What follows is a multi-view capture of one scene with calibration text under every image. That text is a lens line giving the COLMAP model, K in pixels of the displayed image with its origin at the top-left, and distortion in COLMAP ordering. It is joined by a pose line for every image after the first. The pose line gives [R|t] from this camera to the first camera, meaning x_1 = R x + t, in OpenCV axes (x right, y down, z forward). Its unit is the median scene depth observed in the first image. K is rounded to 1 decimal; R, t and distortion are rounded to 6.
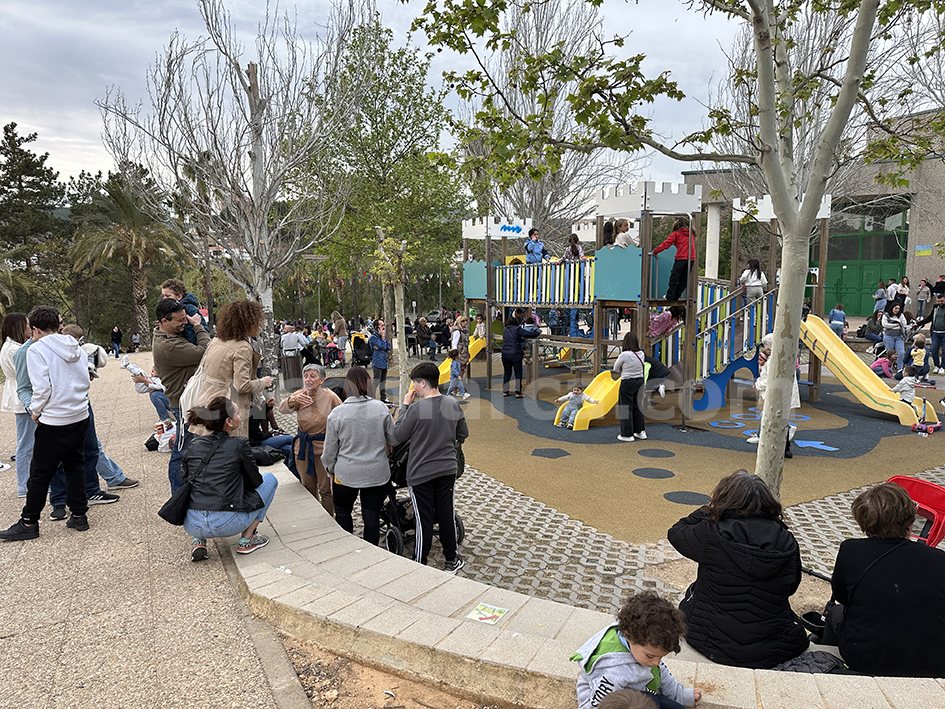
lens RADIAL K [[661.7, 0, 472.4], [0, 661.7, 352.2], [0, 0, 1]] dist [0.041884, -0.028719]
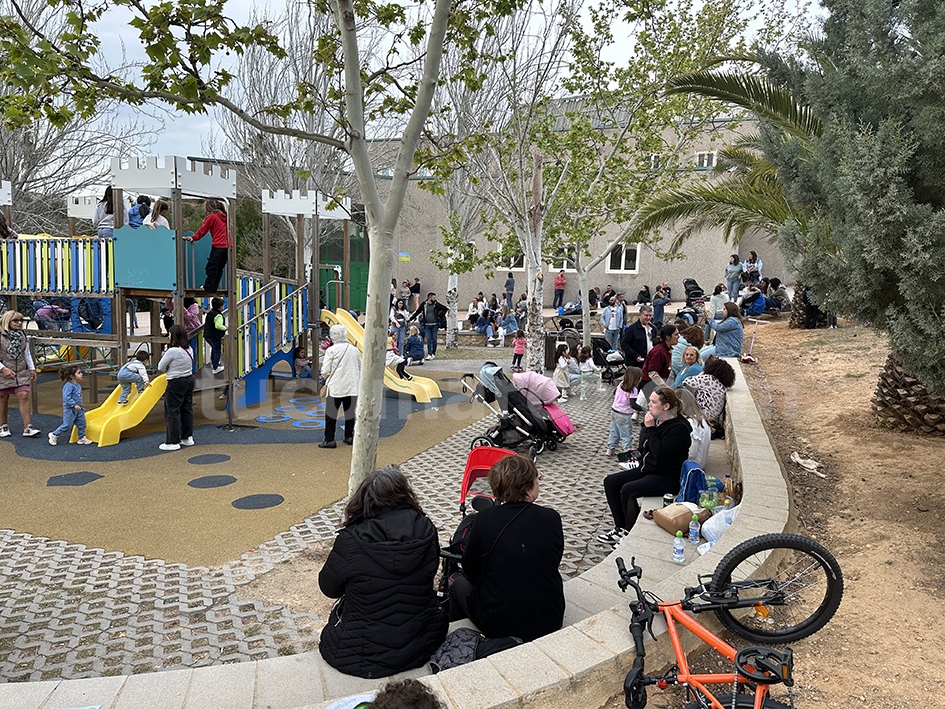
lens RADIAL K [[661.7, 0, 473.2], [0, 661.7, 358.4], [0, 0, 1]] dist [0.041884, -0.028719]
pose [[0.752721, -0.047467, 0.656626, -0.062698], [0.036265, 0.998873, 0.030636, -0.000435], [-0.657340, 0.000752, 0.753594, 0.109009]]
